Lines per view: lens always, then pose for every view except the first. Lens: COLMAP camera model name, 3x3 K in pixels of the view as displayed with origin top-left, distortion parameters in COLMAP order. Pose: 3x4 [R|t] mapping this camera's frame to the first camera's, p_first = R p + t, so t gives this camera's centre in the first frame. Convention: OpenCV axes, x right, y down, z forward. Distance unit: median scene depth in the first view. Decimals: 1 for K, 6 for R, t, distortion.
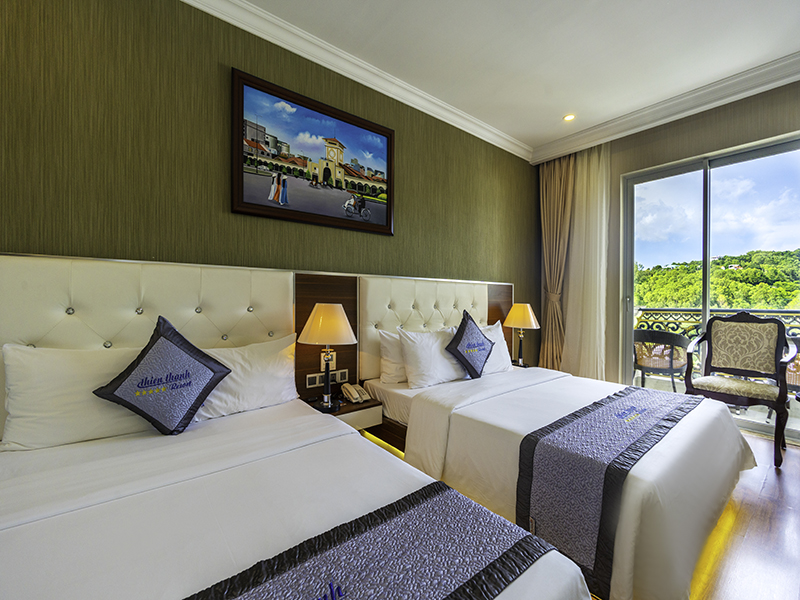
lens RADIAL K [[342.9, 0, 399.1], [0, 342.9, 299.2], [0, 0, 1]] dist [-0.000702, -0.001150]
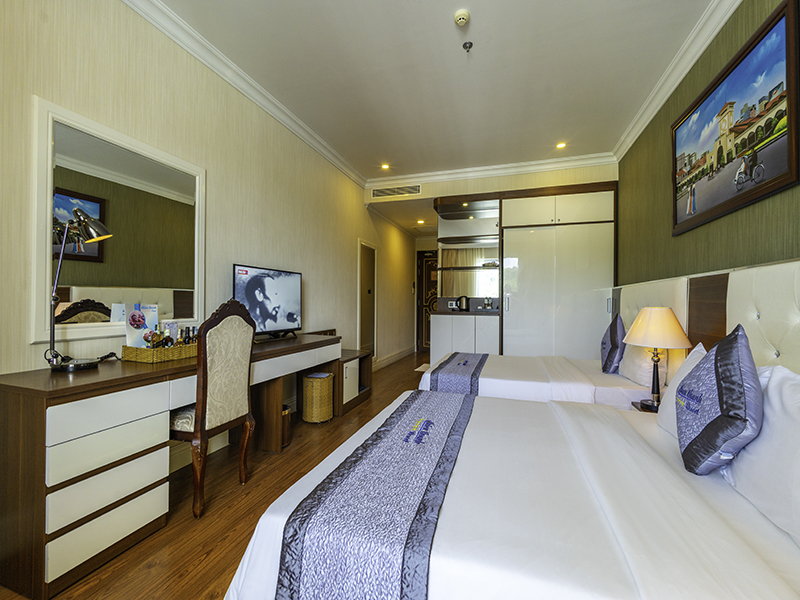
lens RADIAL K [[342.9, 0, 399.6], [0, 342.9, 300.4], [0, 0, 1]] dist [-0.000702, -0.001150]
pose [[-0.834778, -0.017410, -0.550312, 0.841018], [-0.014527, 0.999848, -0.009596, 0.010581], [0.550396, -0.000016, -0.834904, 1.188861]]
